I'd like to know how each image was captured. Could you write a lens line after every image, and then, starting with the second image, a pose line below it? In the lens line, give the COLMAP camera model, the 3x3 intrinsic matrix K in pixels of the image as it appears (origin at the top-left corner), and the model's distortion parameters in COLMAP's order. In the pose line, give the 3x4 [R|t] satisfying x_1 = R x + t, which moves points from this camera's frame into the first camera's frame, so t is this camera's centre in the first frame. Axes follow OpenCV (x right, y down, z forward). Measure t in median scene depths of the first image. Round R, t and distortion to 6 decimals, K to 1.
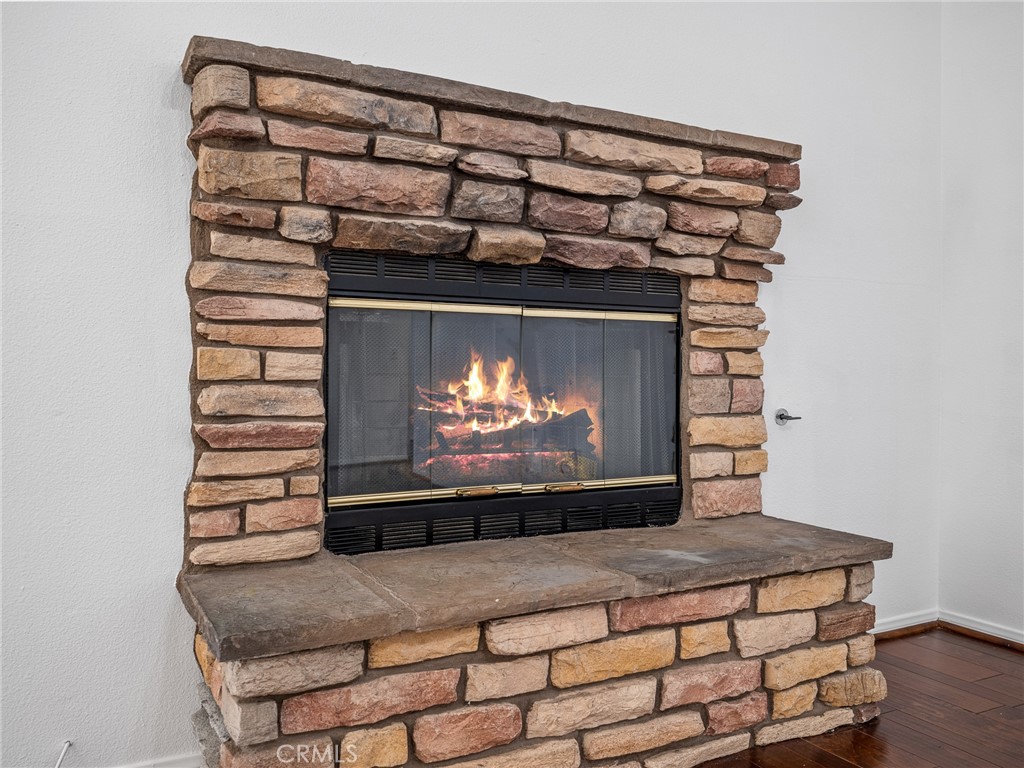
lens RADIAL K [[849.7, 0, 512.0], [0, 849.7, 384.0], [0, 0, 1]] dist [0.016289, -0.001114]
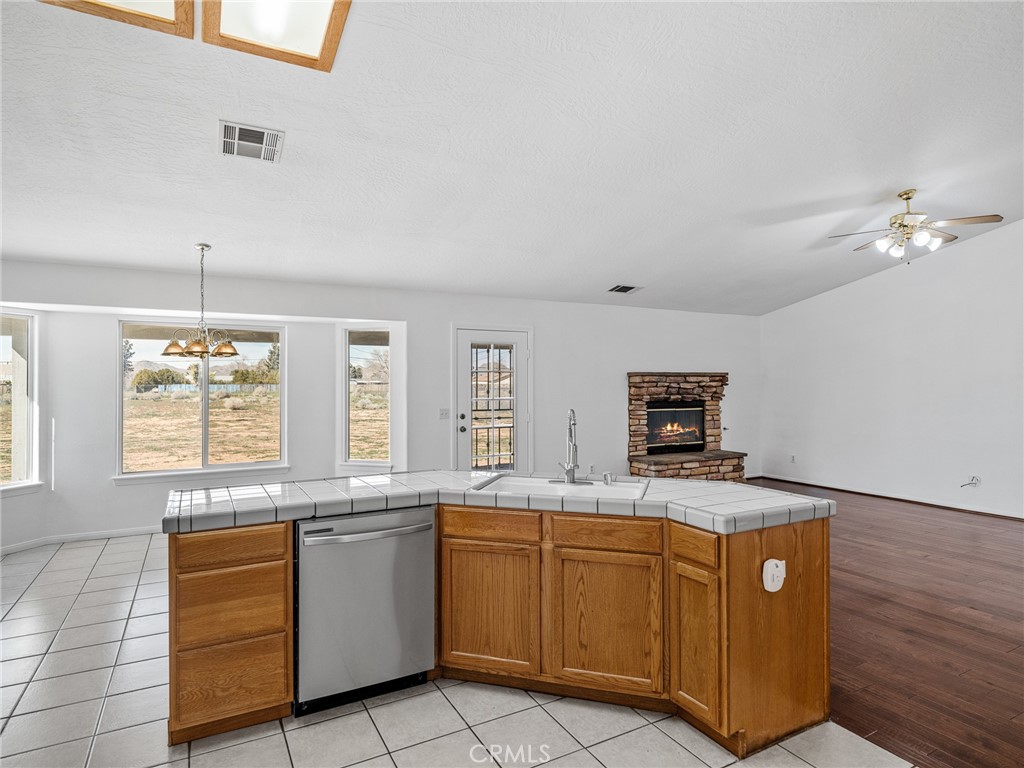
lens RADIAL K [[584.4, 0, 514.0], [0, 584.4, 379.8], [0, 0, 1]] dist [0.000597, 0.000798]
pose [[0.999984, -0.005579, -0.000636, -1.051450], [0.005566, 0.999821, -0.018062, -0.225199], [0.000737, 0.018059, 0.999837, -2.781899]]
